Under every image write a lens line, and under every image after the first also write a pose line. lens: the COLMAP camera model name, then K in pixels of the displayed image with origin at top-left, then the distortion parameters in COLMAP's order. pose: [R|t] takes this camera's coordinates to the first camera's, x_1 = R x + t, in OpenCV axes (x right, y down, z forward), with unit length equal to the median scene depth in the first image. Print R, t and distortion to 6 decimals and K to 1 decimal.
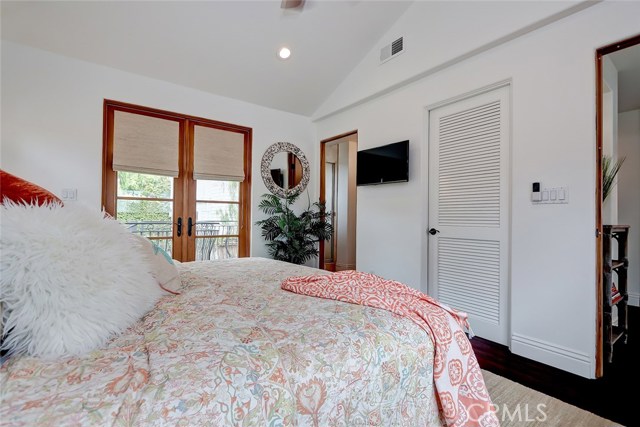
lens RADIAL K [[293.5, 0, 317.3], [0, 293.5, 214.4], [0, 0, 1]] dist [-0.004942, -0.001194]
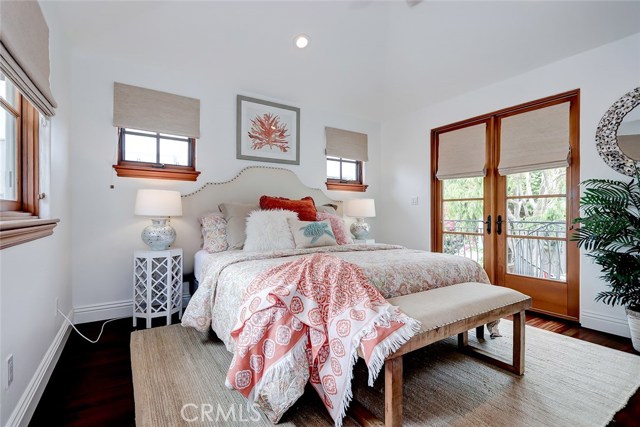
lens RADIAL K [[293.5, 0, 314.2], [0, 293.5, 215.8], [0, 0, 1]] dist [-0.004942, -0.001194]
pose [[-0.071081, -0.002368, -0.997468, 0.590528], [0.009016, 0.999955, -0.003016, 0.010526], [0.997430, -0.009208, -0.071056, 0.460333]]
